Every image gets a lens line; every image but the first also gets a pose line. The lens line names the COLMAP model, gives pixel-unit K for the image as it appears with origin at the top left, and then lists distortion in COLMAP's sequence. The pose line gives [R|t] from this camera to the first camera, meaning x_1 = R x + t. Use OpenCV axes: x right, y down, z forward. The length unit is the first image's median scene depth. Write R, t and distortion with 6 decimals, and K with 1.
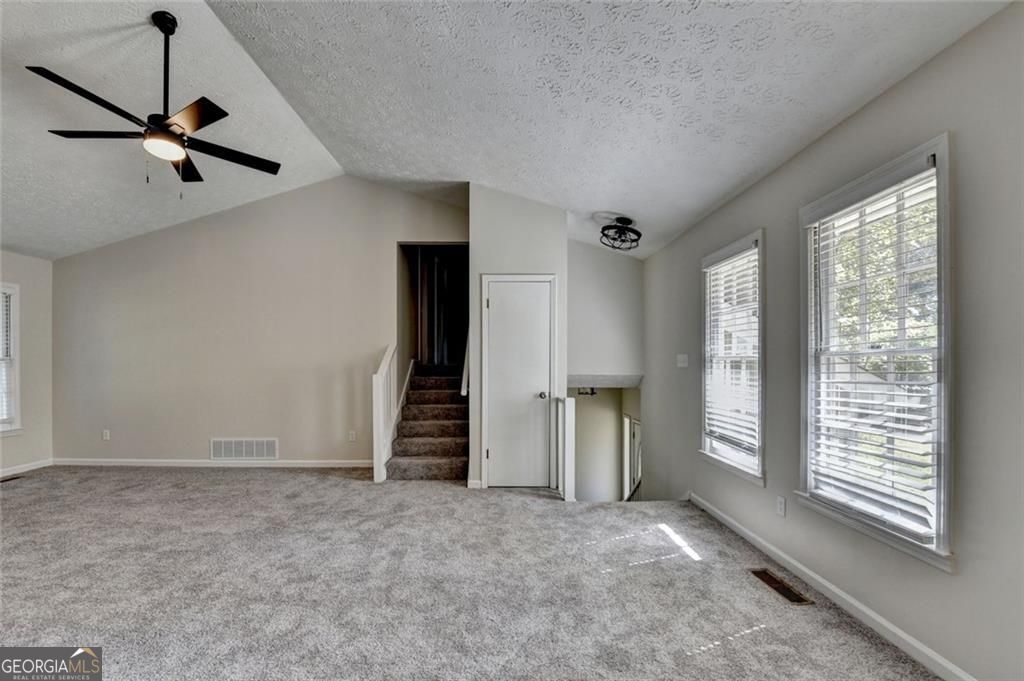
lens RADIAL K [[410.7, 0, 486.8], [0, 410.7, 361.8], [0, 0, 1]] dist [-0.019356, -0.000301]
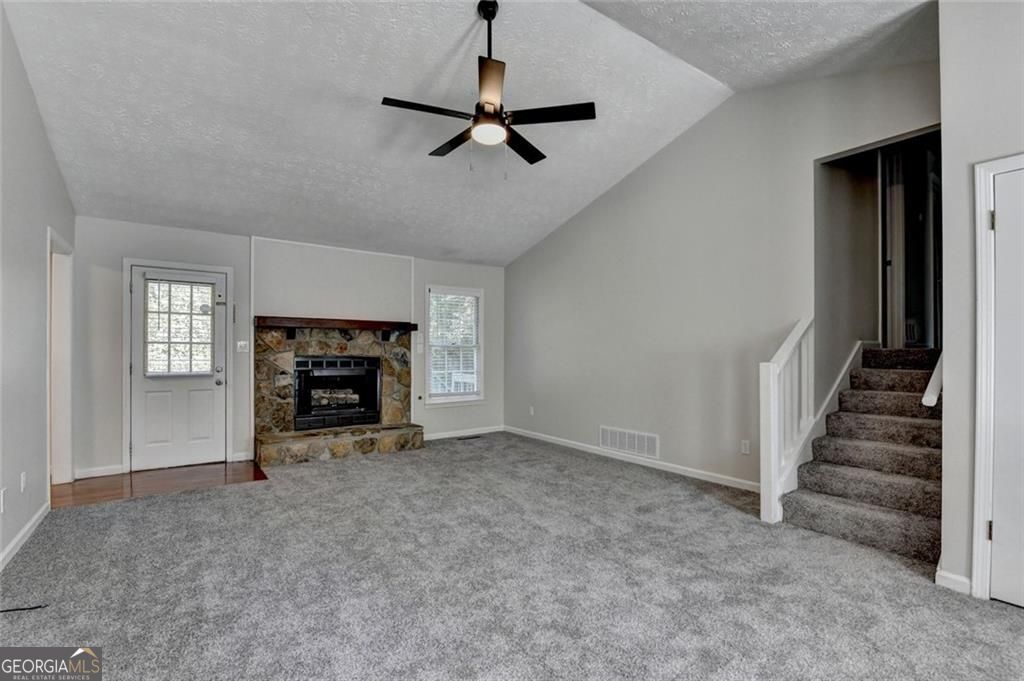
lens RADIAL K [[454.0, 0, 511.8], [0, 454.0, 350.1], [0, 0, 1]] dist [-0.016979, -0.000715]
pose [[0.591463, -0.002397, -0.806329, 0.092517], [0.005333, 0.999985, 0.000939, 0.007813], [0.806315, -0.004855, 0.591467, 0.241116]]
